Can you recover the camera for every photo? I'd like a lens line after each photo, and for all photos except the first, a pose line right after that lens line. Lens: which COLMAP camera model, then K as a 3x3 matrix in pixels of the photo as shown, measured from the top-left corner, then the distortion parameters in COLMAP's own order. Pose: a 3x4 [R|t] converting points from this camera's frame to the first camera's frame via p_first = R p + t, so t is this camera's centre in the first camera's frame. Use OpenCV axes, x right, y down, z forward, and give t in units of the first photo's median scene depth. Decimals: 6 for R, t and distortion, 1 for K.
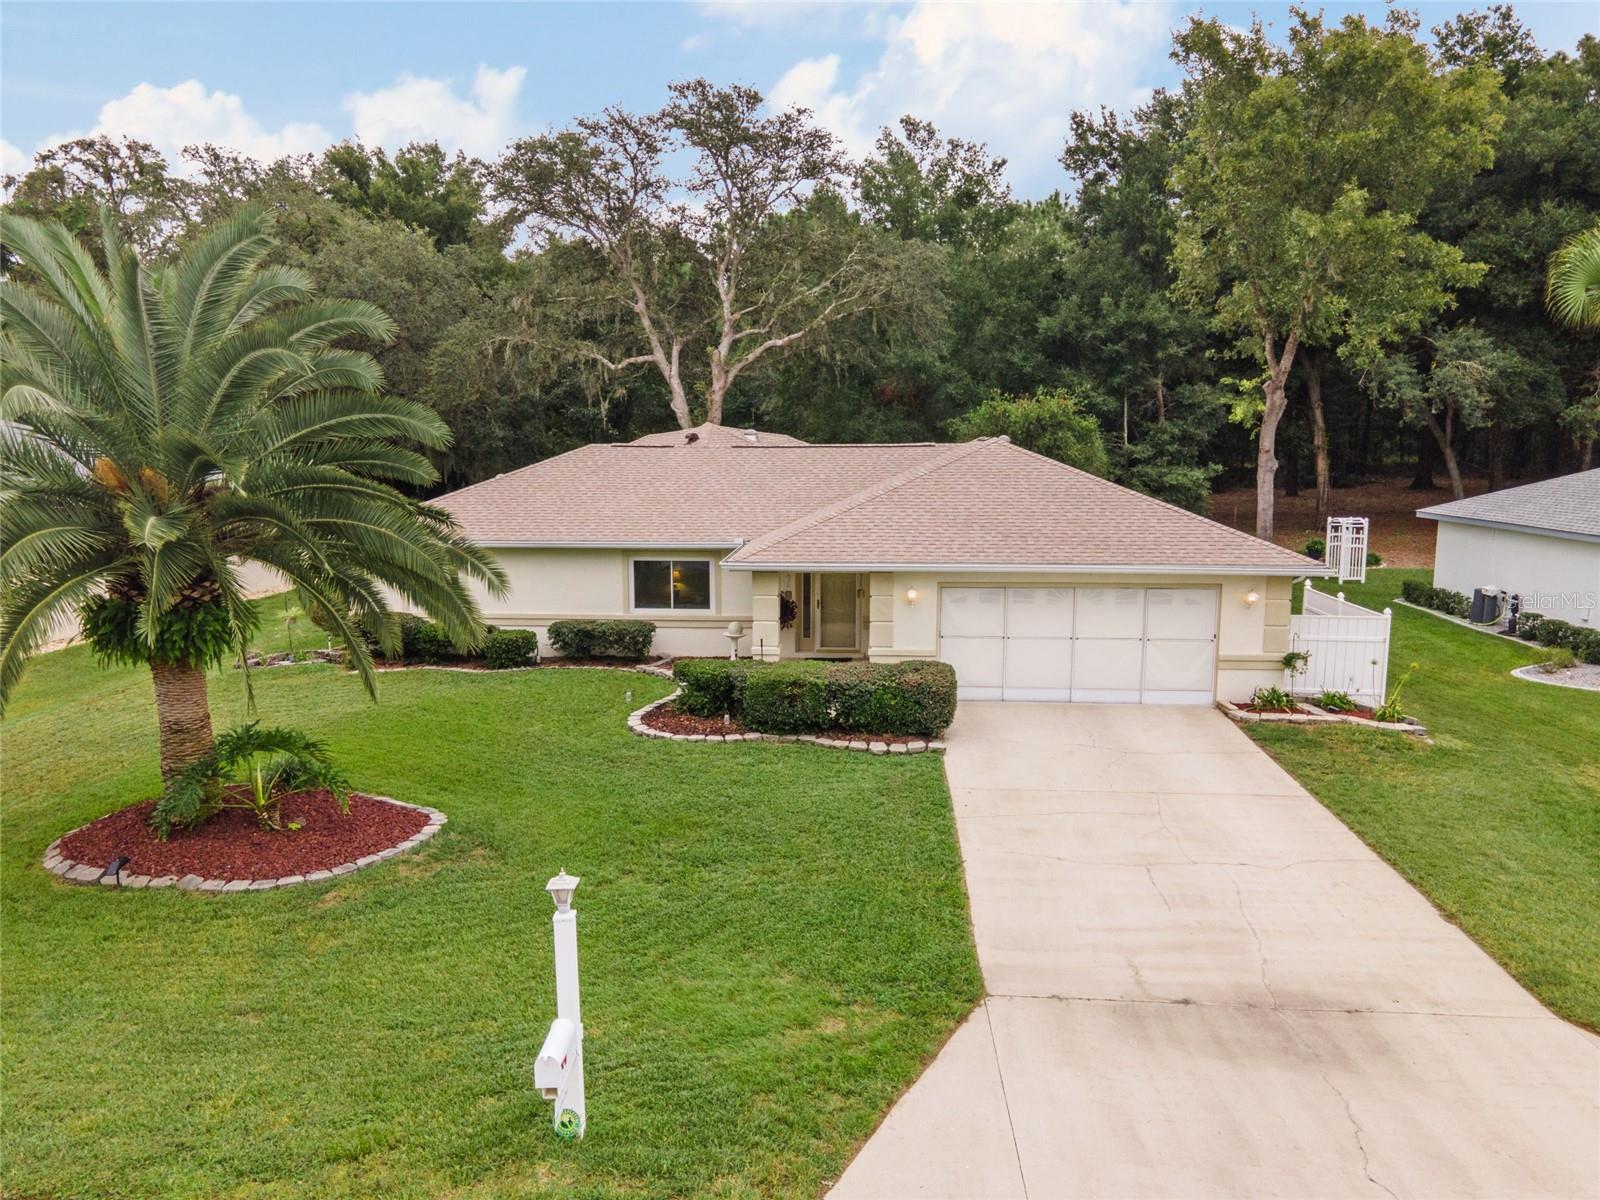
lens RADIAL K [[1168.0, 0, 800.0], [0, 1168.0, 600.0], [0, 0, 1]] dist [0.019622, 0.032480]
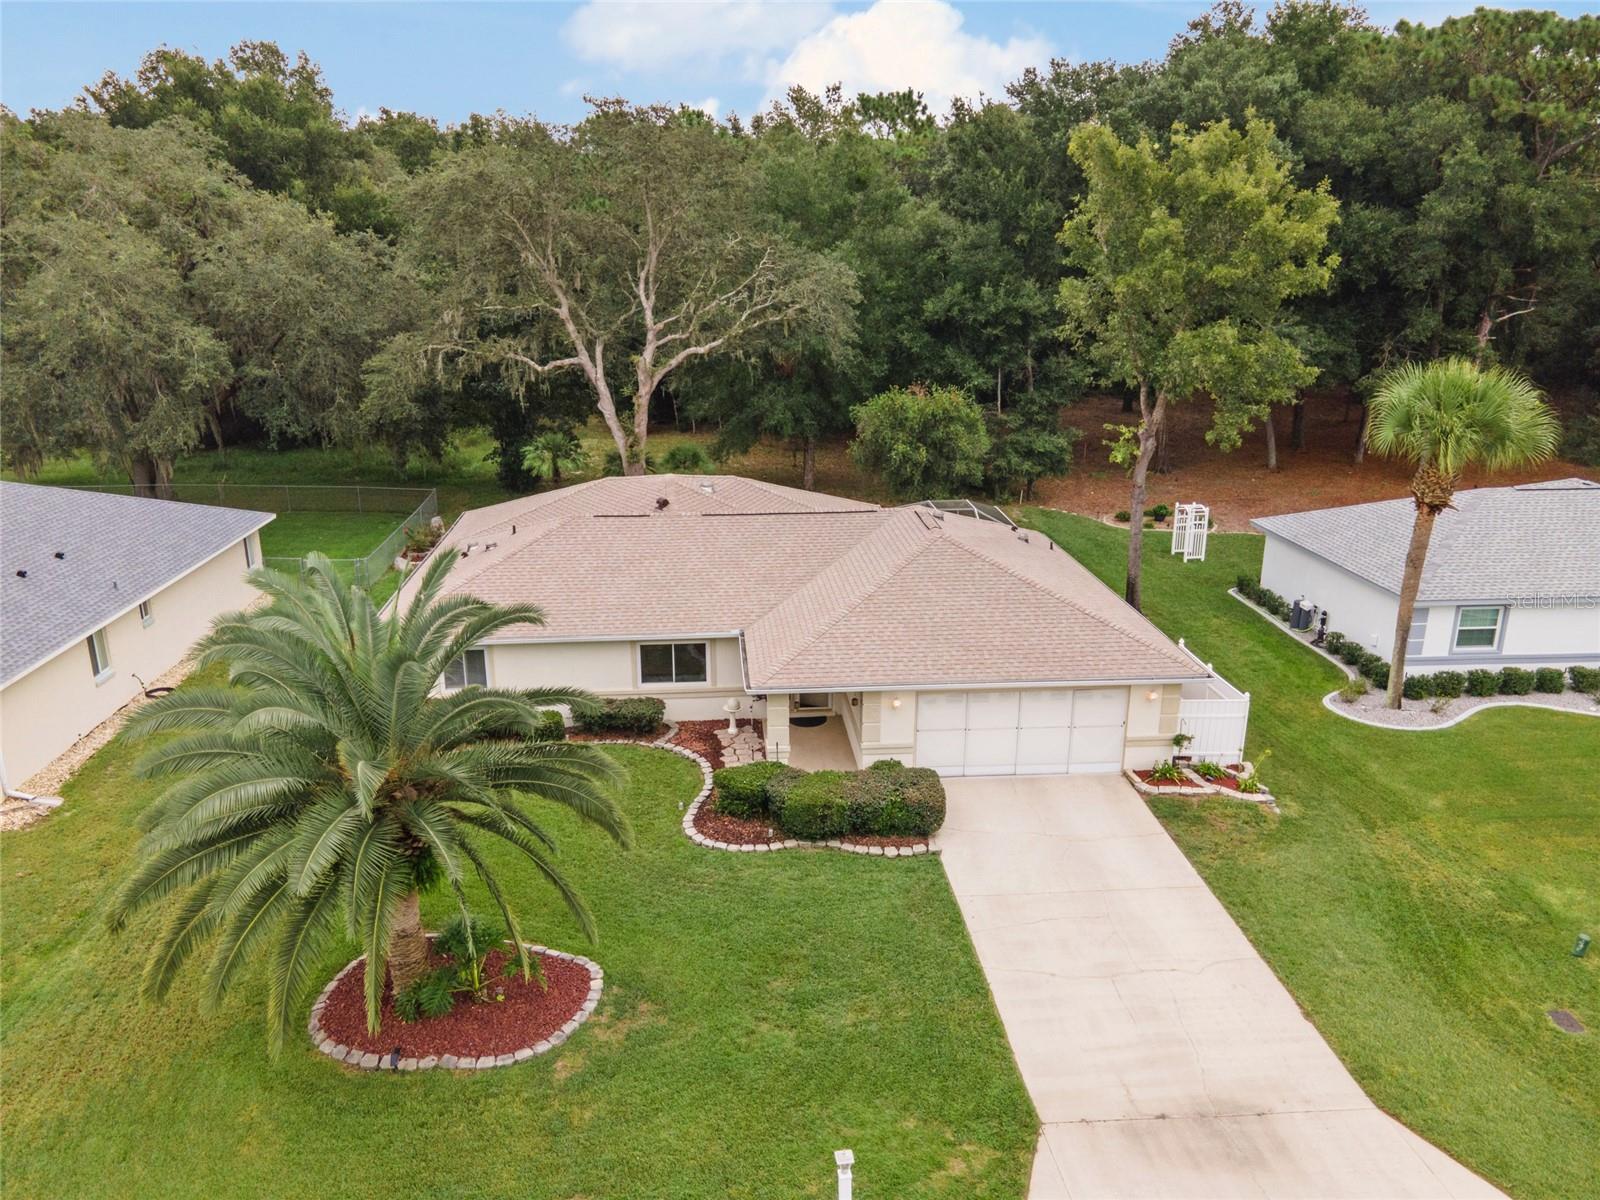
lens RADIAL K [[1168.0, 0, 800.0], [0, 1168.0, 600.0], [0, 0, 1]] dist [0.019622, 0.032480]
pose [[0.988176, -0.042564, 0.147300, -0.187869], [0.019070, 0.987355, 0.157374, -0.315578], [-0.152136, -0.152704, 0.976492, -0.195431]]
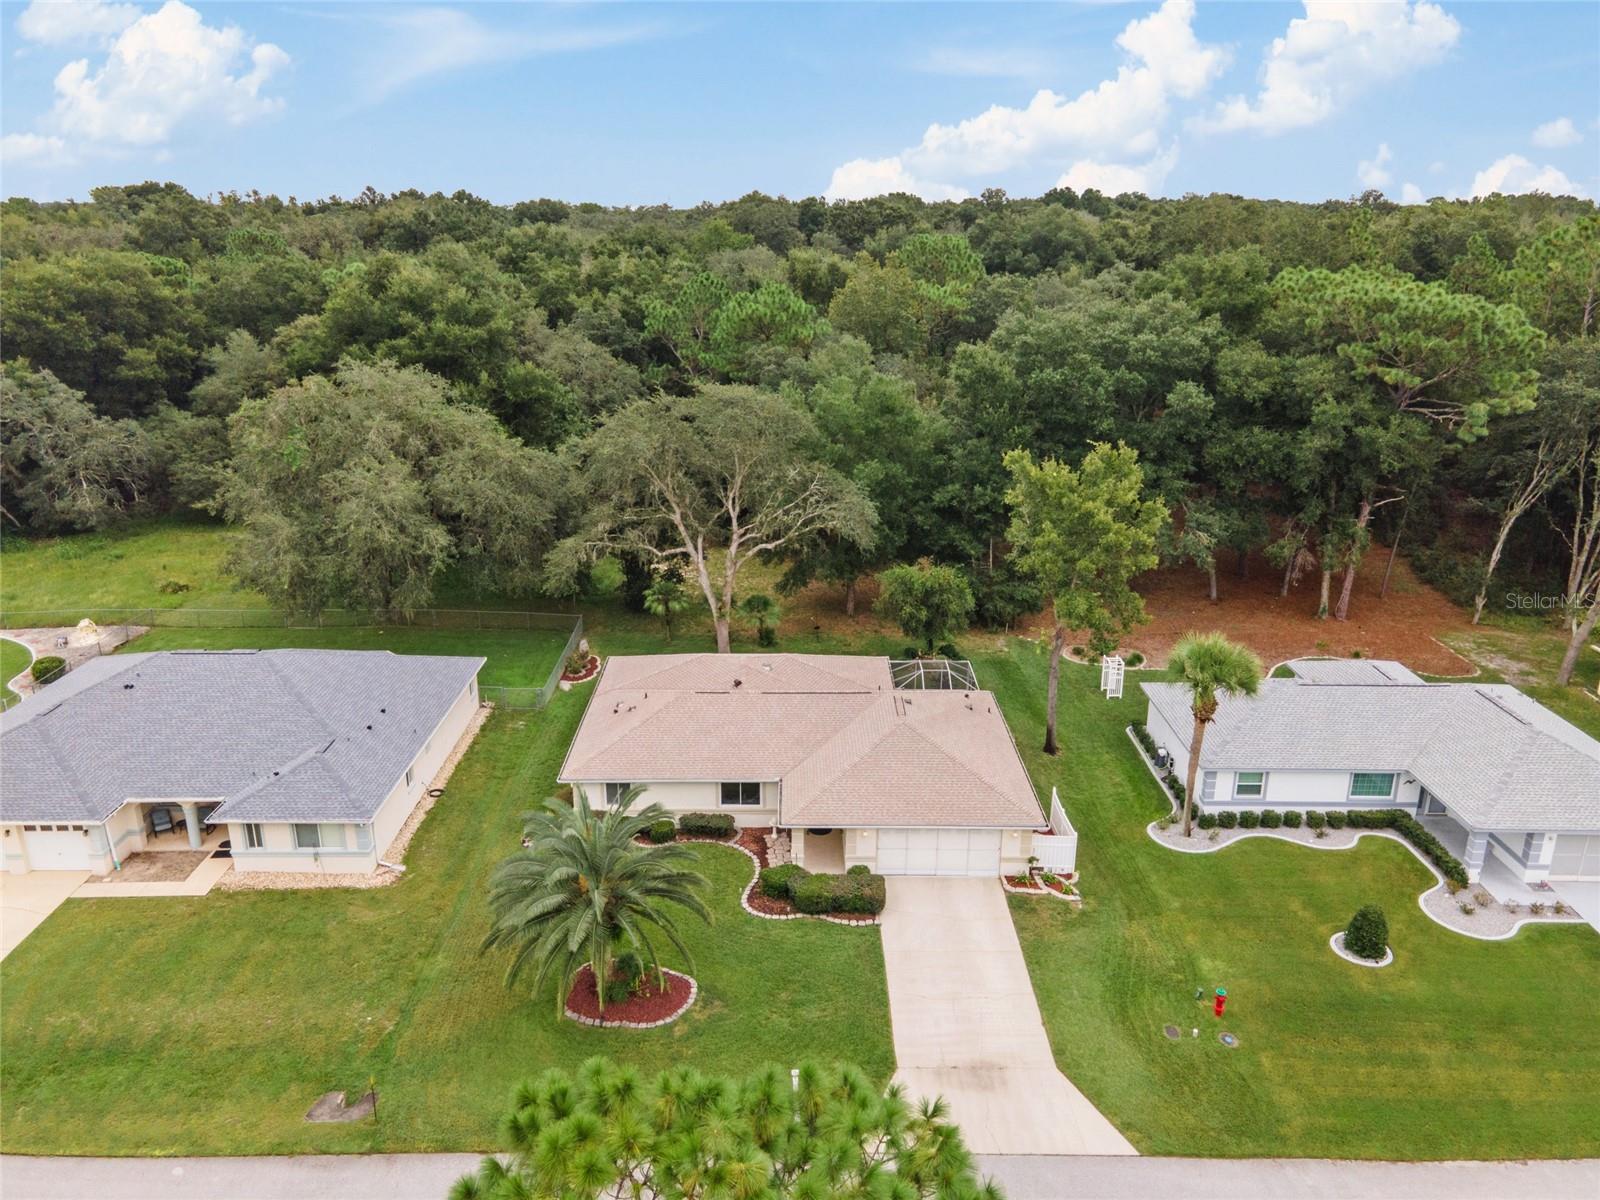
lens RADIAL K [[1159.1, 0, 800.0], [0, 1159.1, 600.0], [0, 0, 1]] dist [0.021238, -0.002414]
pose [[0.997163, -0.017510, 0.073212, -0.179074], [0.004621, 0.984974, 0.172641, -0.819789], [-0.075135, -0.171813, 0.982260, -1.064501]]
